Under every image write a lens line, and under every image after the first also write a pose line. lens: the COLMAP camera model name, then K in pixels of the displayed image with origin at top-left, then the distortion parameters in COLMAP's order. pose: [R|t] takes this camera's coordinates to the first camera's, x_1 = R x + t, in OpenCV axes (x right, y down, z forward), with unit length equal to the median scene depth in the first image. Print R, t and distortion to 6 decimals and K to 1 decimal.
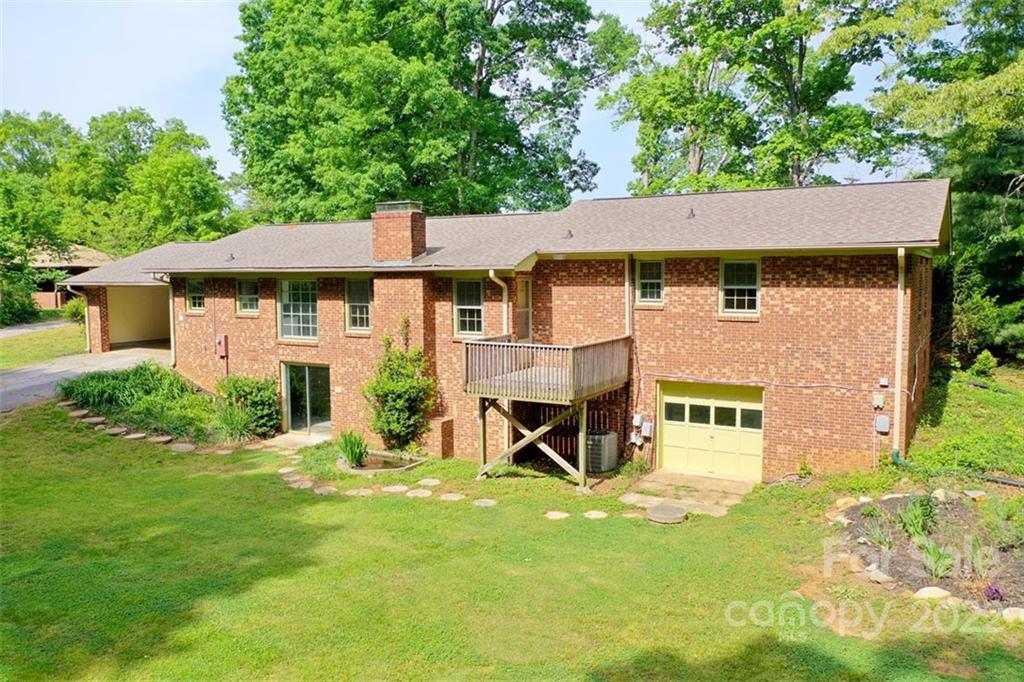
lens RADIAL K [[803.3, 0, 515.5], [0, 803.3, 337.9], [0, 0, 1]] dist [-0.002598, 0.012265]
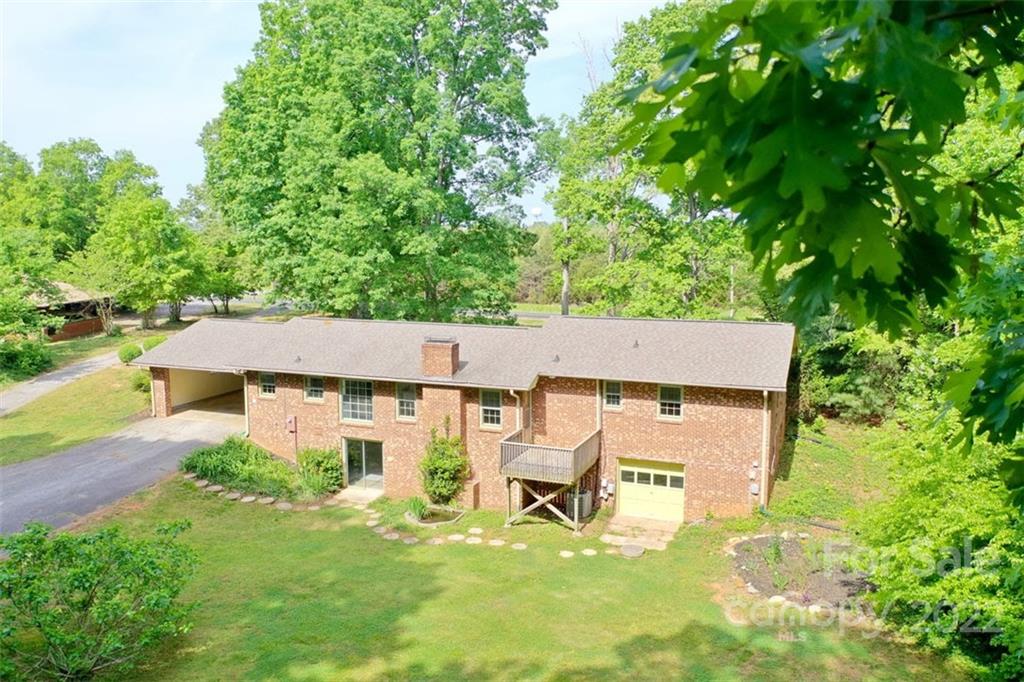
lens RADIAL K [[803.3, 0, 512.5], [0, 803.3, 336.8], [0, 0, 1]] dist [-0.002598, 0.012265]
pose [[0.990923, -0.014382, 0.133660, -0.198266], [0.008969, 0.999119, 0.041007, -0.212871], [-0.134132, -0.039435, 0.990178, -0.435869]]
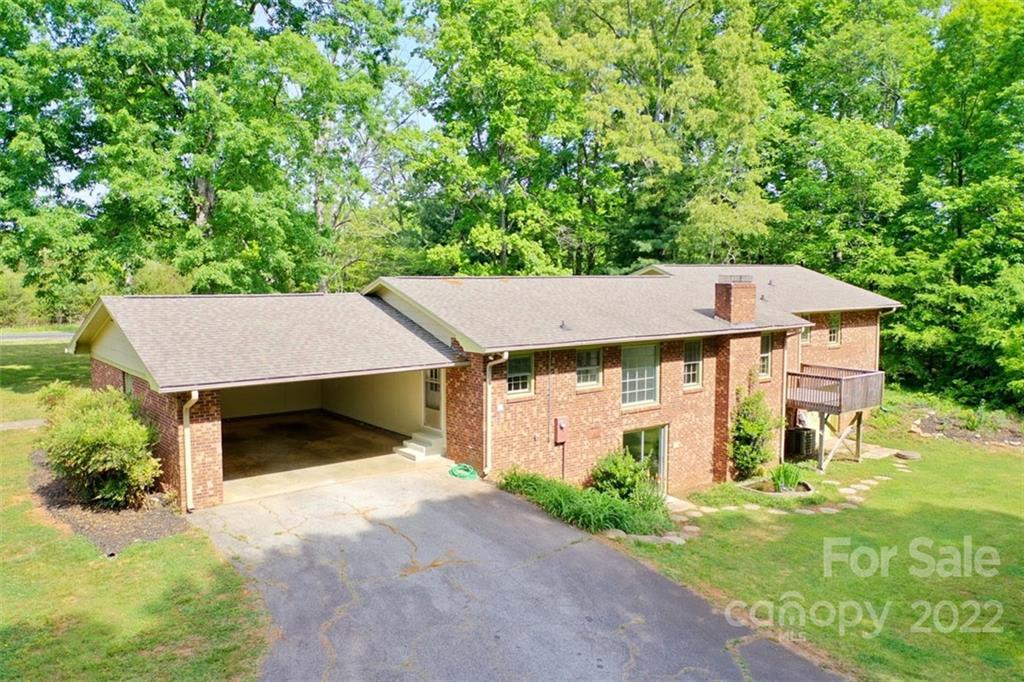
lens RADIAL K [[803.3, 0, 519.1], [0, 803.3, 344.9], [0, 0, 1]] dist [-0.002598, 0.012265]
pose [[0.353343, -0.084675, 0.931654, -1.310536], [0.072587, 0.995374, 0.062937, -0.153181], [-0.932674, 0.045387, 0.357855, 0.829606]]
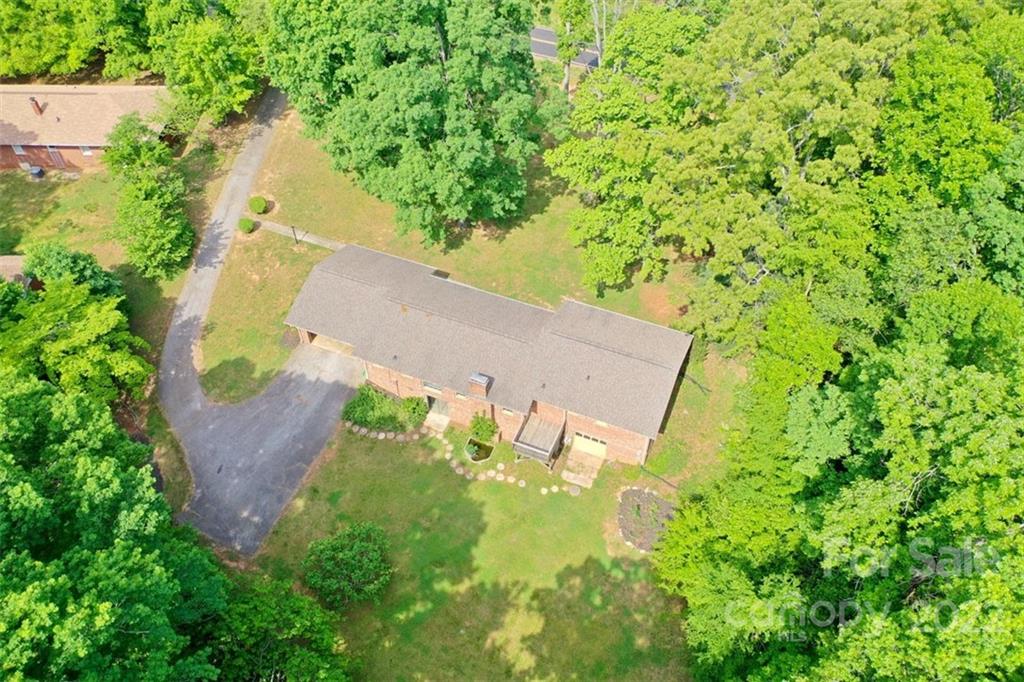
lens RADIAL K [[803.3, 0, 511.5], [0, 803.3, 345.1], [0, 0, 1]] dist [-0.002598, 0.012265]
pose [[0.992755, -0.091689, 0.077654, -0.221262], [0.018335, 0.754318, 0.656253, -1.864819], [-0.118747, -0.650075, 0.750535, -0.876486]]
